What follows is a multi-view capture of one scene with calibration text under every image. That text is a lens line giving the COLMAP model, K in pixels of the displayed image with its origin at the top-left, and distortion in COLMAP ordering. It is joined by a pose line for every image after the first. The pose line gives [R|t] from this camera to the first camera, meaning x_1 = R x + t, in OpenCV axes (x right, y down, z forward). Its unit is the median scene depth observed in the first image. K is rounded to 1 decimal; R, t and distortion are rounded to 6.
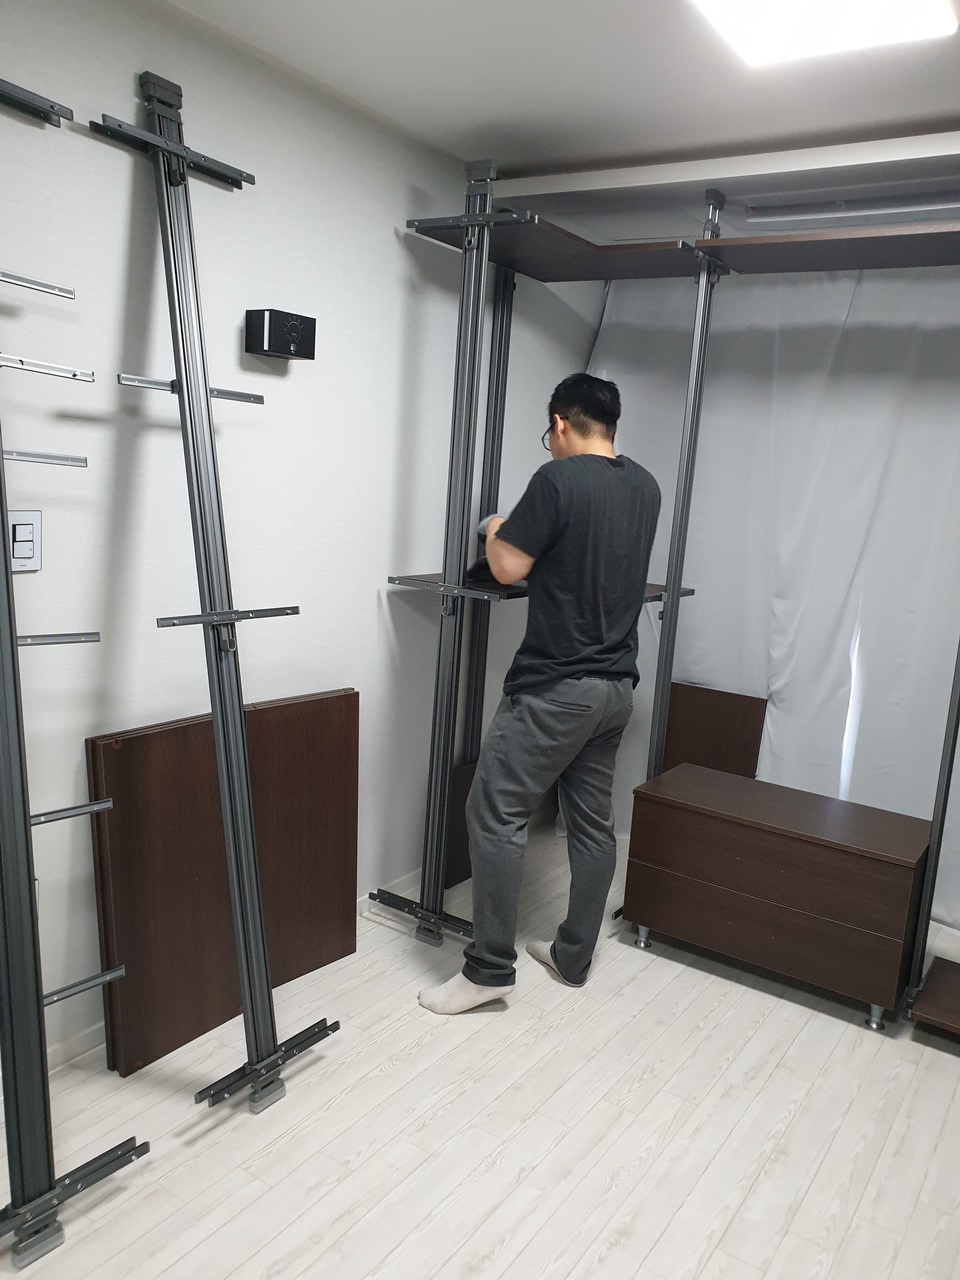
lens RADIAL K [[999.9, 0, 483.4], [0, 999.9, 636.9], [0, 0, 1]] dist [0.013107, 0.002644]
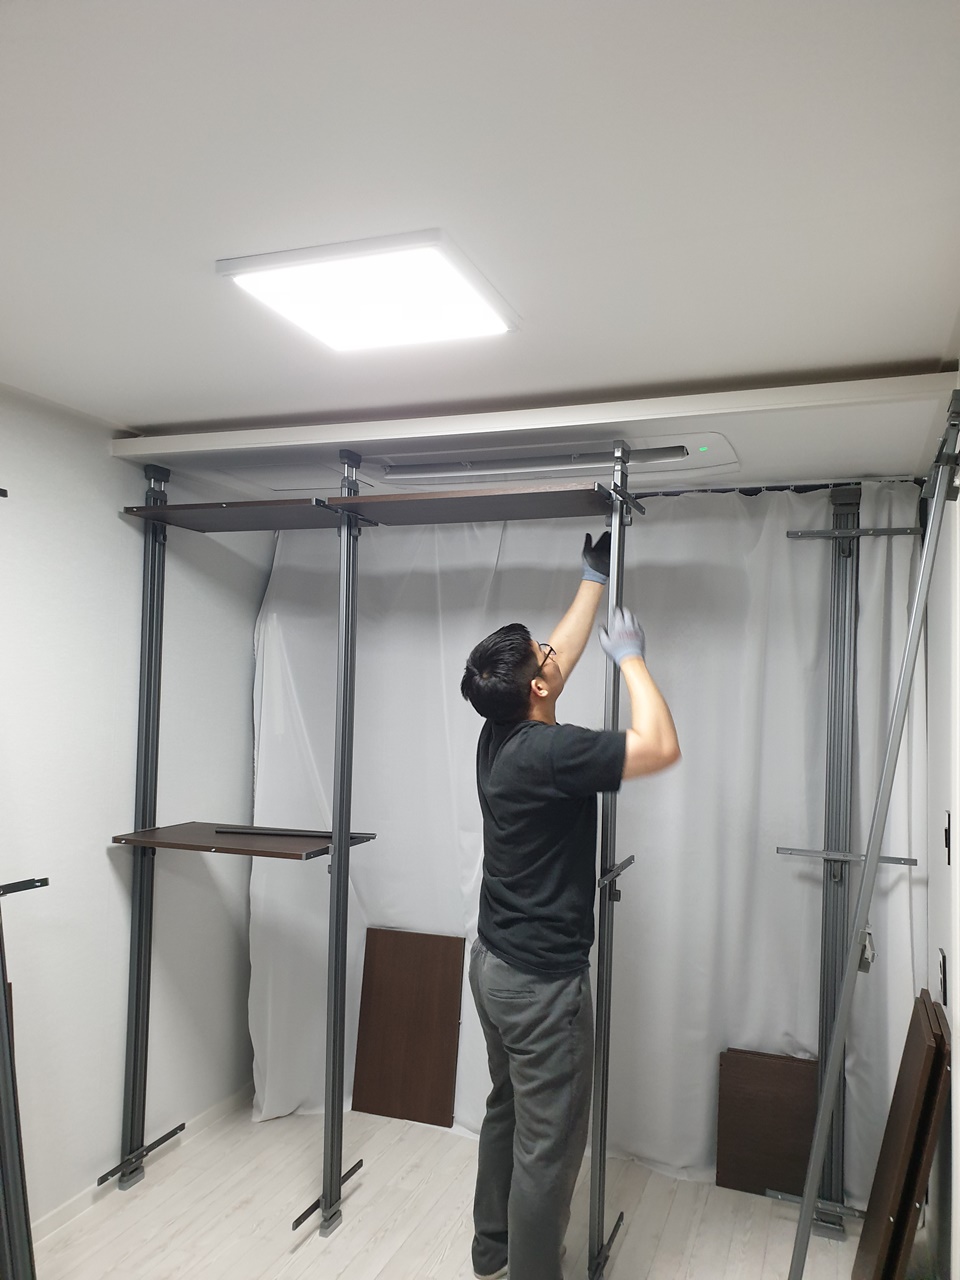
lens RADIAL K [[999.9, 0, 485.3], [0, 999.9, 641.7], [0, 0, 1]] dist [0.013107, 0.002644]
pose [[0.971073, -0.043553, 0.234778, 0.133779], [0.089132, 0.978272, -0.187187, -0.051989], [-0.221524, 0.202698, 0.953856, 0.026345]]
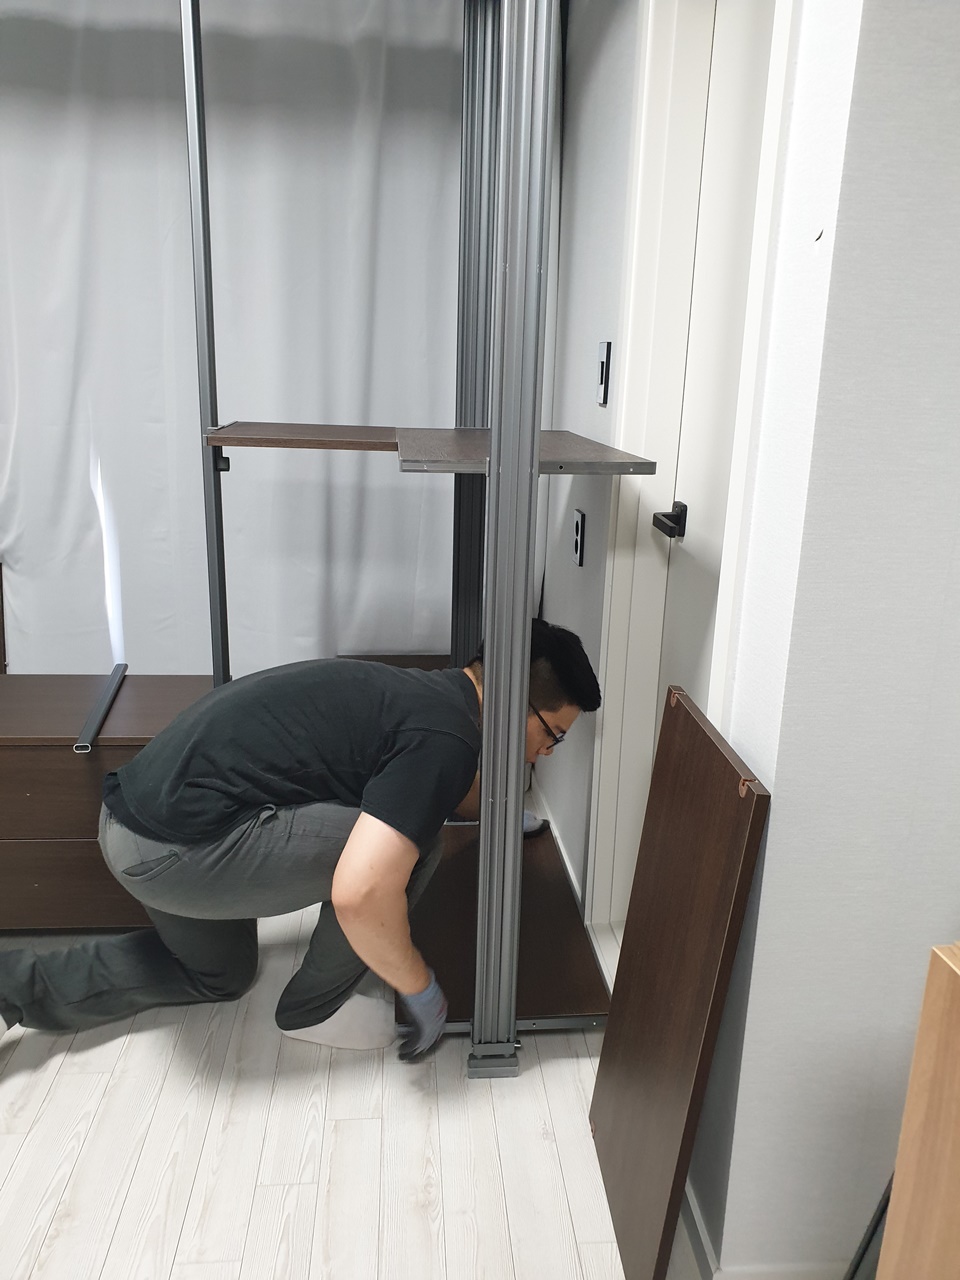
lens RADIAL K [[999.9, 0, 491.4], [0, 999.9, 631.4], [0, 0, 1]] dist [0.013107, 0.002644]
pose [[0.779448, -0.208687, 0.590686, 0.177221], [0.128287, 0.976074, 0.175560, 0.042838], [-0.613191, -0.061063, 0.787571, 0.277609]]
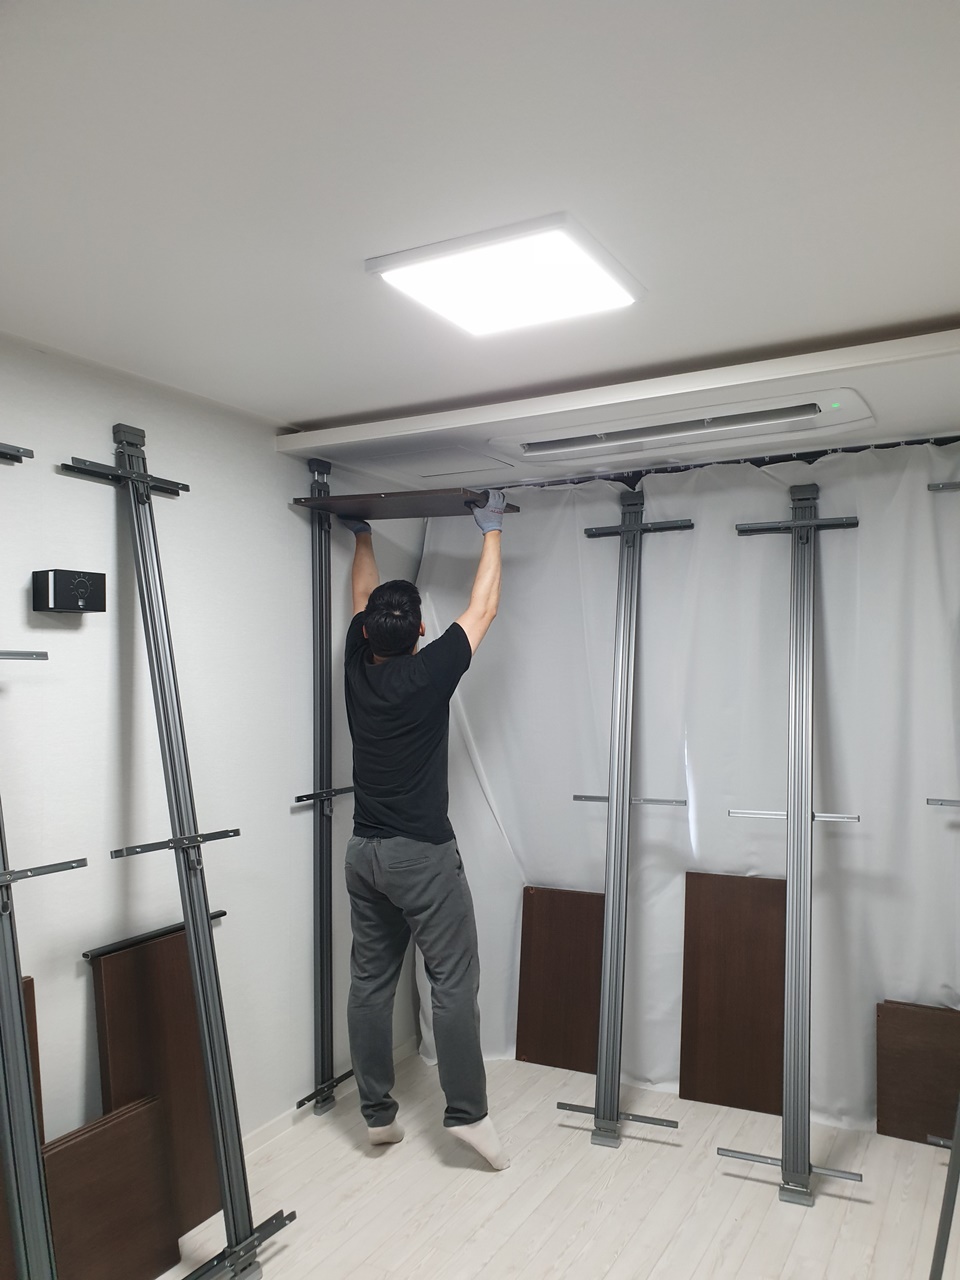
lens RADIAL K [[999.9, 0, 495.1], [0, 999.9, 644.5], [0, 0, 1]] dist [0.013107, 0.002644]
pose [[0.991758, -0.083118, 0.097504, 0.125425], [0.100479, 0.976749, -0.189382, -0.008537], [-0.079496, 0.197619, 0.977050, -0.032318]]
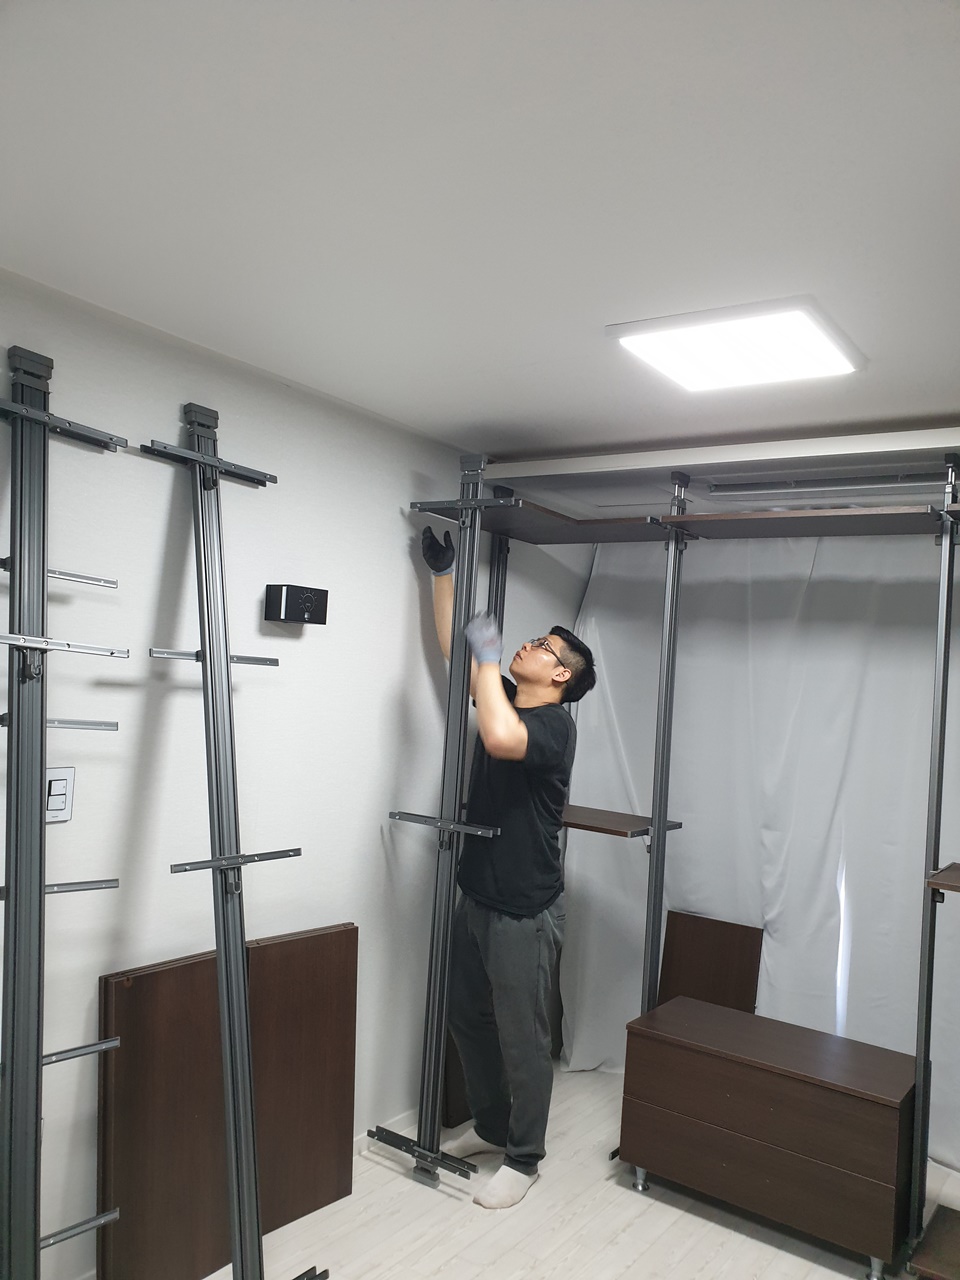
lens RADIAL K [[999.9, 0, 485.0], [0, 999.9, 651.2], [0, 0, 1]] dist [0.013107, 0.002644]
pose [[0.999700, -0.006848, -0.023536, 0.039388], [0.002194, 0.981324, -0.192352, -0.029394], [0.024413, 0.192242, 0.981044, -0.099572]]
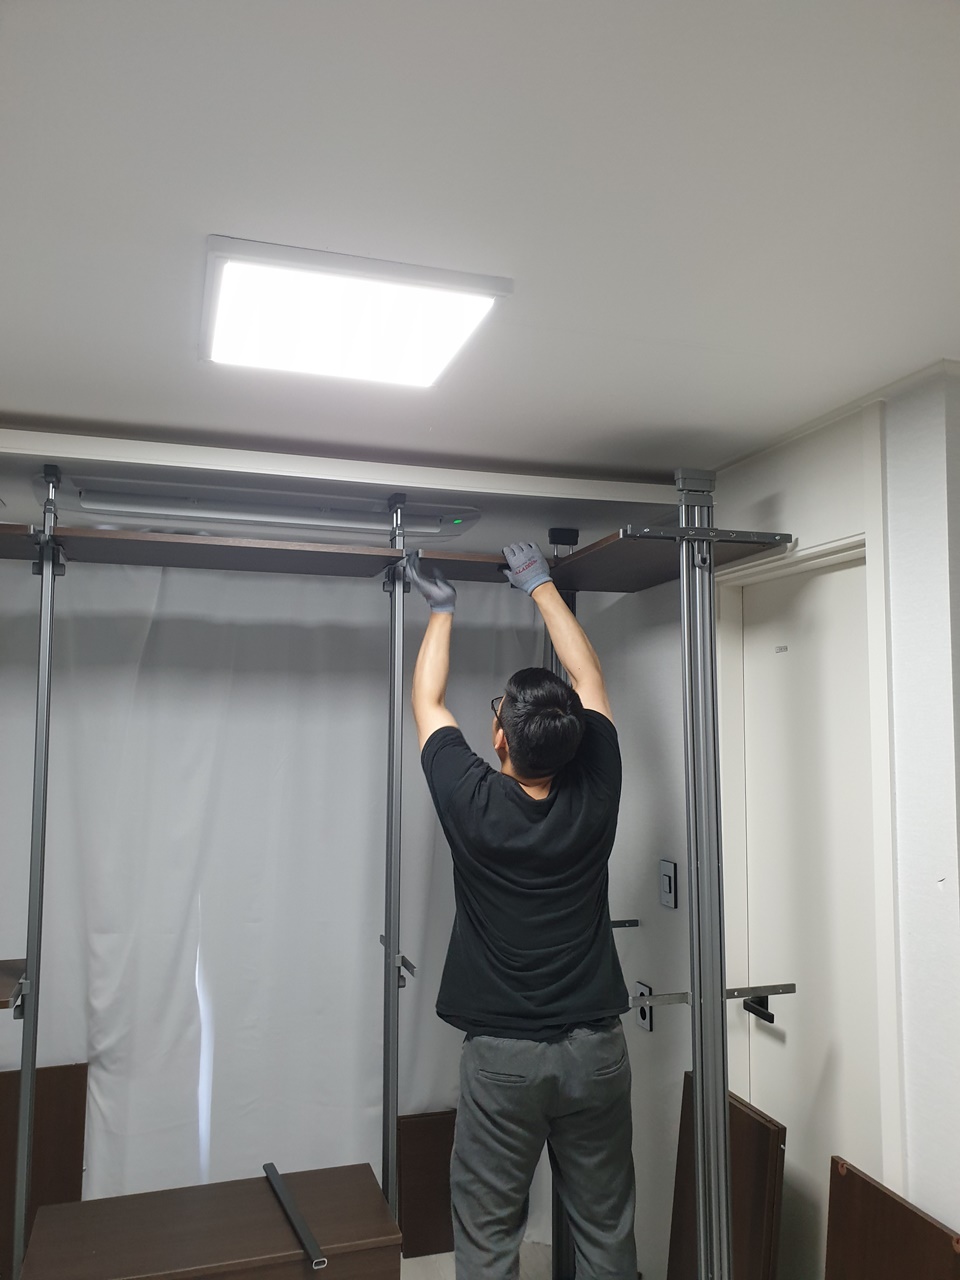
lens RADIAL K [[999.9, 0, 486.1], [0, 999.9, 648.5], [0, 0, 1]] dist [0.013107, 0.002644]
pose [[0.622670, -0.007035, 0.782453, -0.214452], [0.169522, 0.977424, -0.126117, -0.159422], [-0.763901, 0.211172, 0.609805, 0.307347]]
